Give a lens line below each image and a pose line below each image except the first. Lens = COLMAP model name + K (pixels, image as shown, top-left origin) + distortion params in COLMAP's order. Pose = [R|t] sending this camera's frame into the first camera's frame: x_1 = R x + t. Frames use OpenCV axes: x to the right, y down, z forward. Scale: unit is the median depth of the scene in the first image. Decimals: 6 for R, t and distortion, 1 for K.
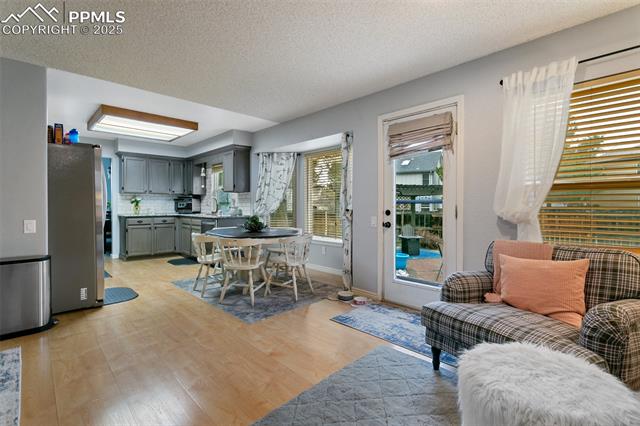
lens RADIAL K [[303.9, 0, 316.5], [0, 303.9, 207.3], [0, 0, 1]] dist [-0.005810, -0.000995]
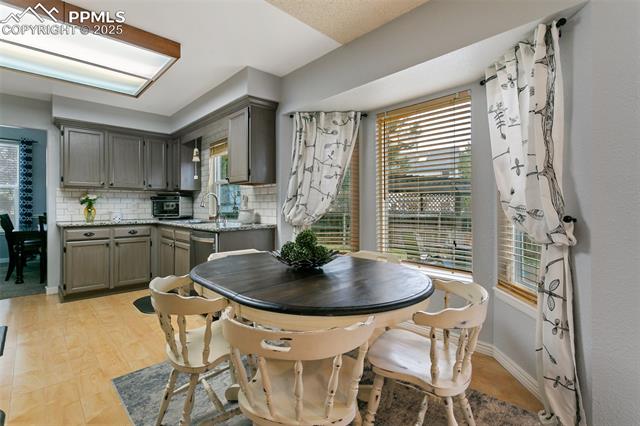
lens RADIAL K [[303.9, 0, 316.9], [0, 303.9, 204.7], [0, 0, 1]] dist [-0.005810, -0.000995]
pose [[0.999995, -0.002799, -0.001510, -0.133100], [0.002782, 0.999931, -0.011416, -0.003362], [0.001542, 0.011412, 0.999934, 0.406284]]
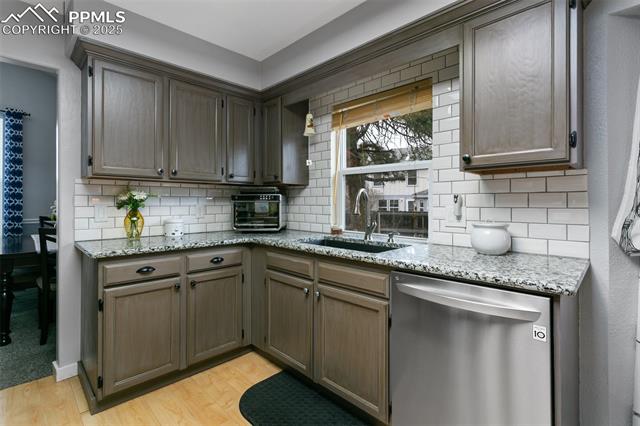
lens RADIAL K [[303.9, 0, 314.2], [0, 303.9, 200.3], [0, 0, 1]] dist [-0.005810, -0.000995]
pose [[0.999742, 0.000712, 0.022725, -0.424701], [-0.000411, 0.999912, -0.013275, -0.018808], [-0.022732, 0.013262, 0.999654, 0.698753]]
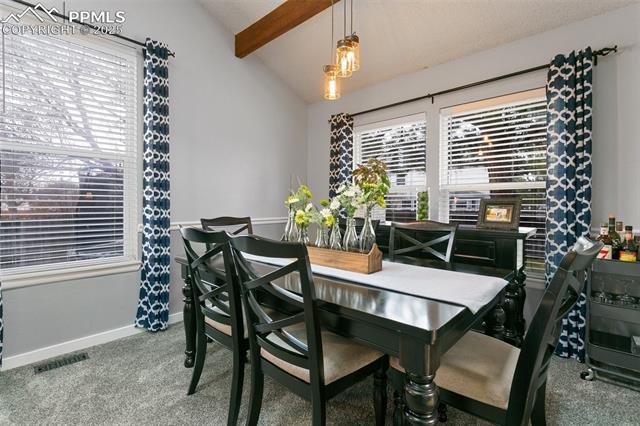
lens RADIAL K [[303.9, 0, 318.8], [0, 303.9, 206.0], [0, 0, 1]] dist [-0.005810, -0.000995]
pose [[0.997759, -0.001290, 0.066901, -0.895618], [0.001556, 0.999991, -0.003919, -0.005947], [-0.066895, 0.004015, 0.997752, 0.964785]]
